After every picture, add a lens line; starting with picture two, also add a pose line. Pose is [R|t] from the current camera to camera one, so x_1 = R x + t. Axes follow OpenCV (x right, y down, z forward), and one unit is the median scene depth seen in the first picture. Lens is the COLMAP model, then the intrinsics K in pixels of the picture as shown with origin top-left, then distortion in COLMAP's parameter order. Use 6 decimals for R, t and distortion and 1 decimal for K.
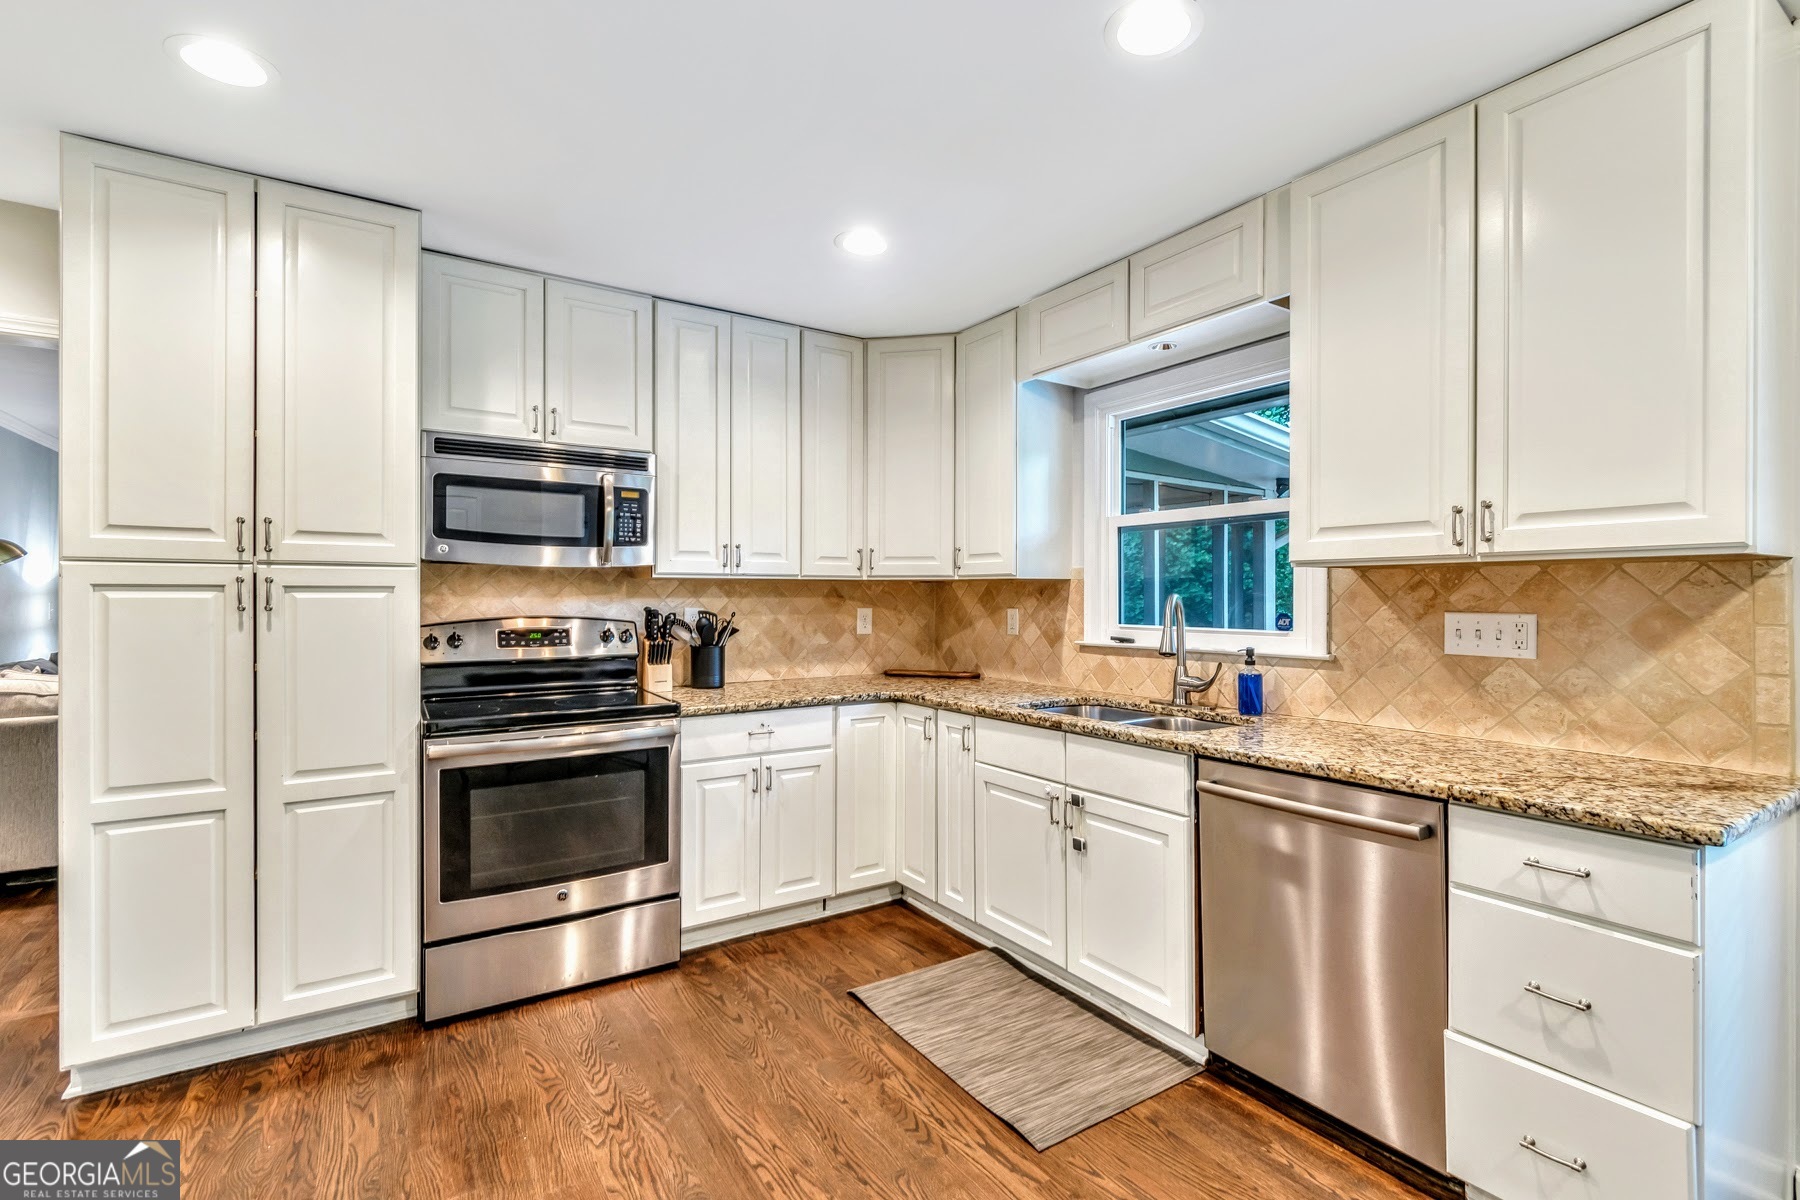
lens RADIAL K [[808.0, 0, 918.7], [0, 808.0, 592.7], [0, 0, 1]] dist [-0.002228, -0.000173]
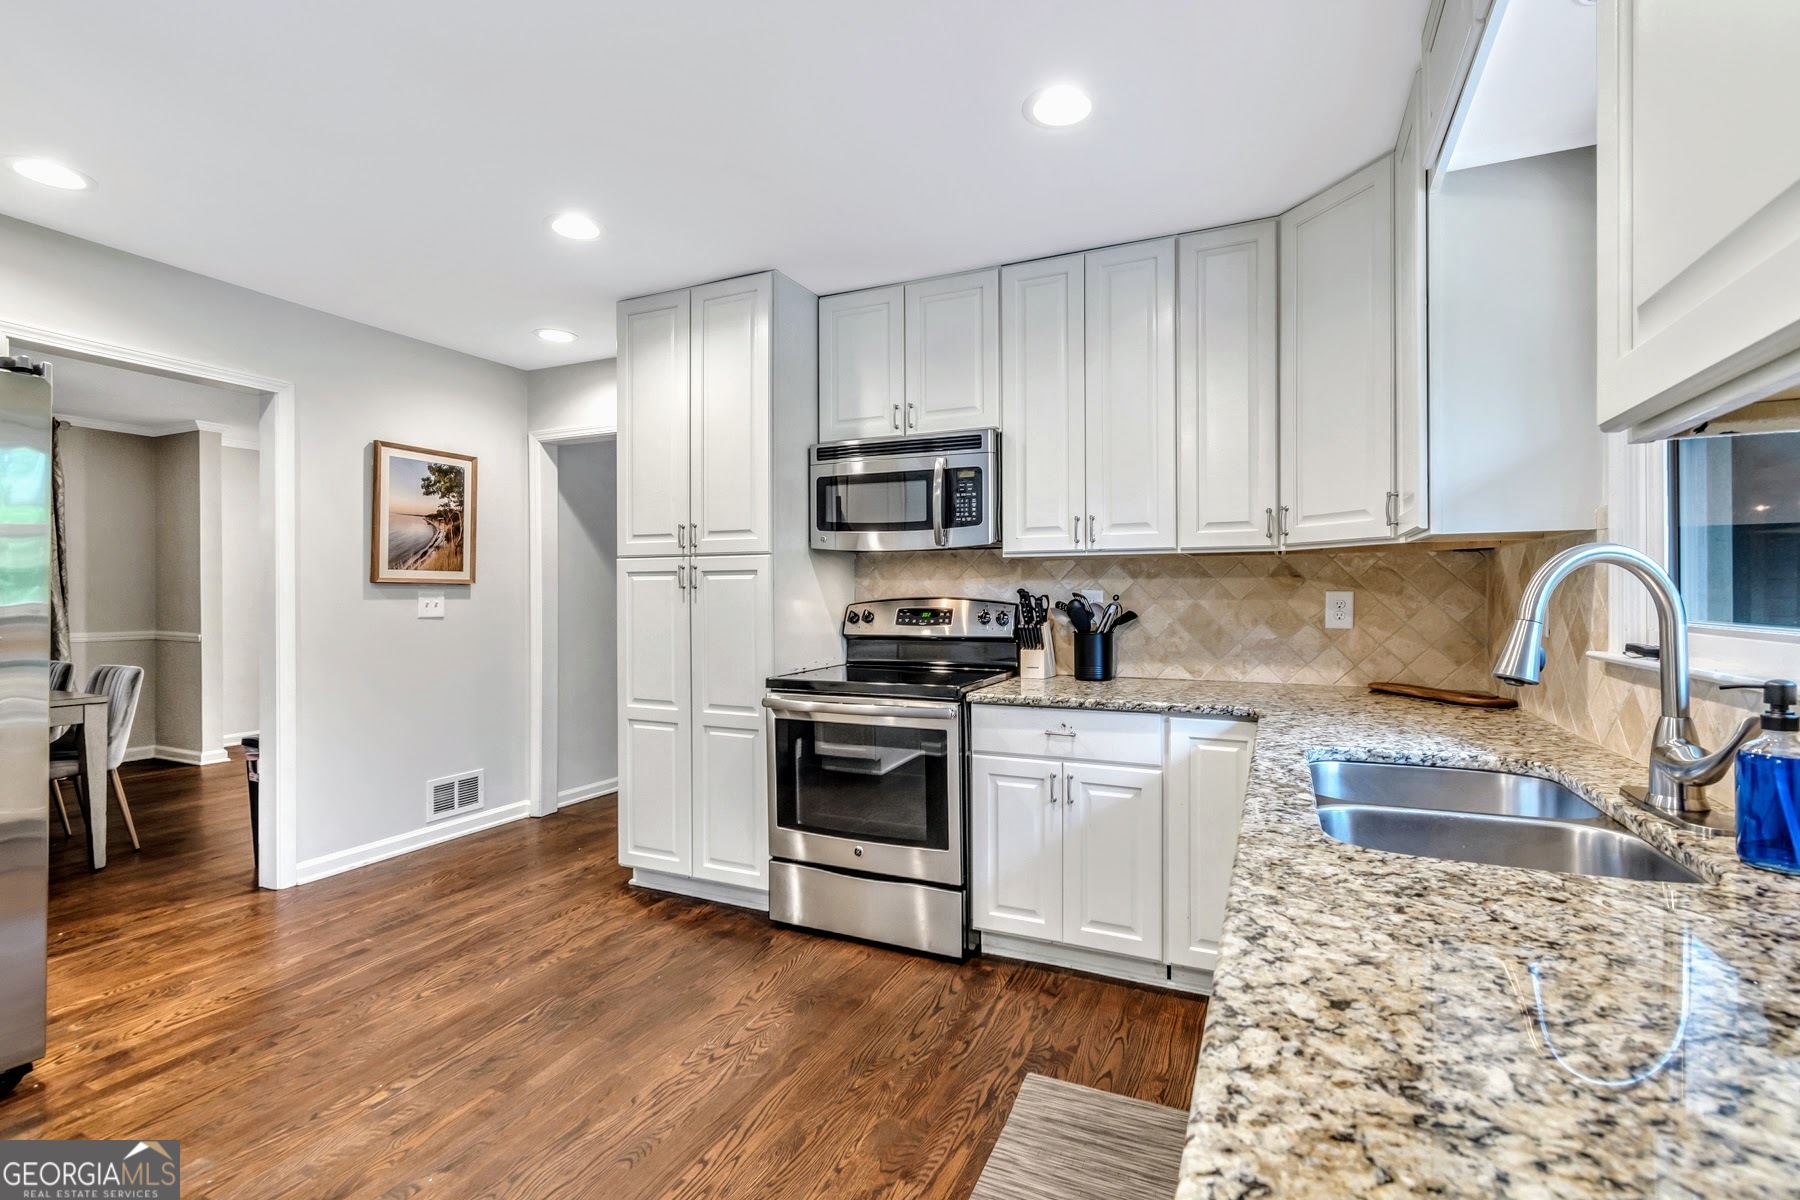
lens RADIAL K [[795.4, 0, 909.5], [0, 795.4, 589.2], [0, 0, 1]] dist [-0.001550, -0.000024]
pose [[0.531623, -0.006489, -0.846956, 0.430395], [0.006813, 0.999971, -0.003385, 0.022357], [0.846954, -0.003971, 0.531652, 0.418409]]
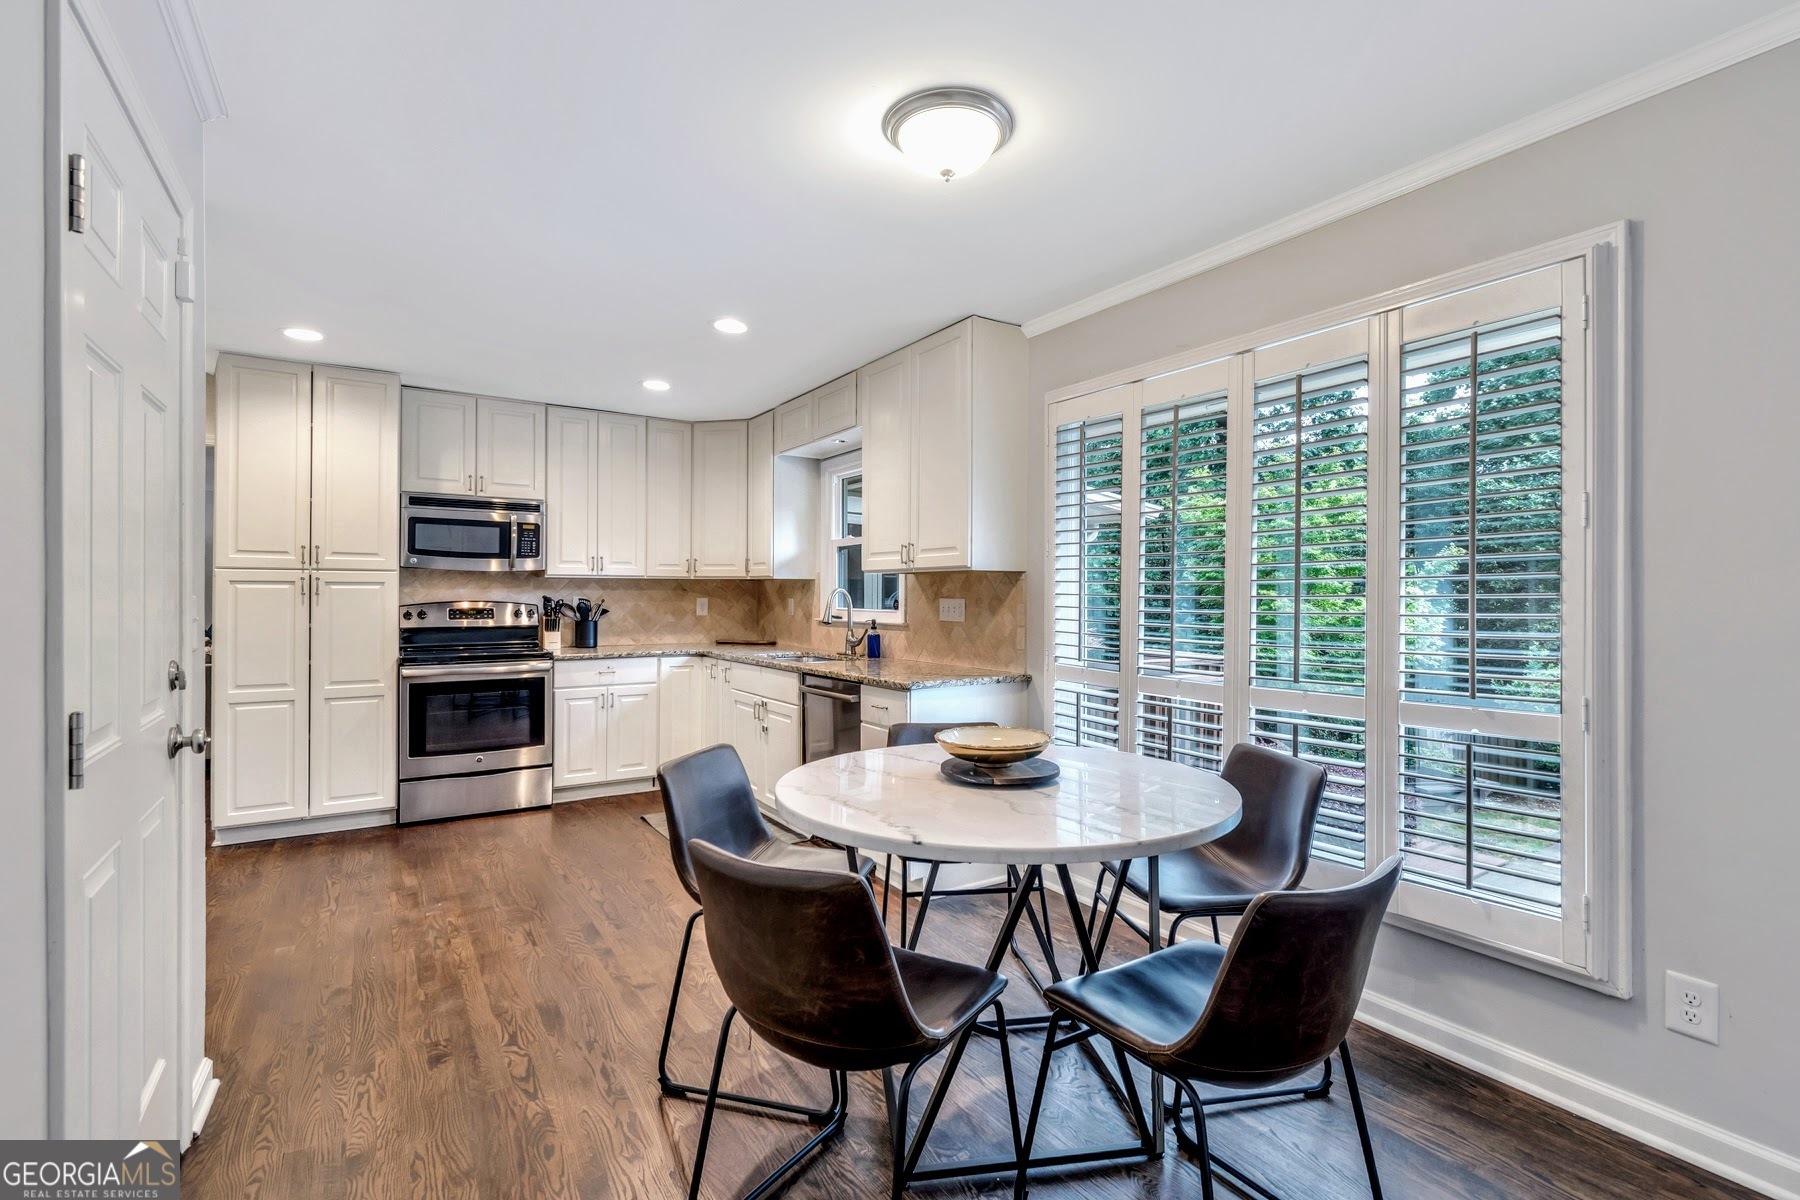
lens RADIAL K [[787.2, 0, 893.3], [0, 787.2, 587.5], [0, 0, 1]] dist [0.001007, 0.000284]
pose [[0.999892, 0.003924, -0.014148, 0.407303], [-0.003968, 0.999987, -0.003055, 0.004031], [0.014136, 0.003111, 0.999895, -0.592251]]
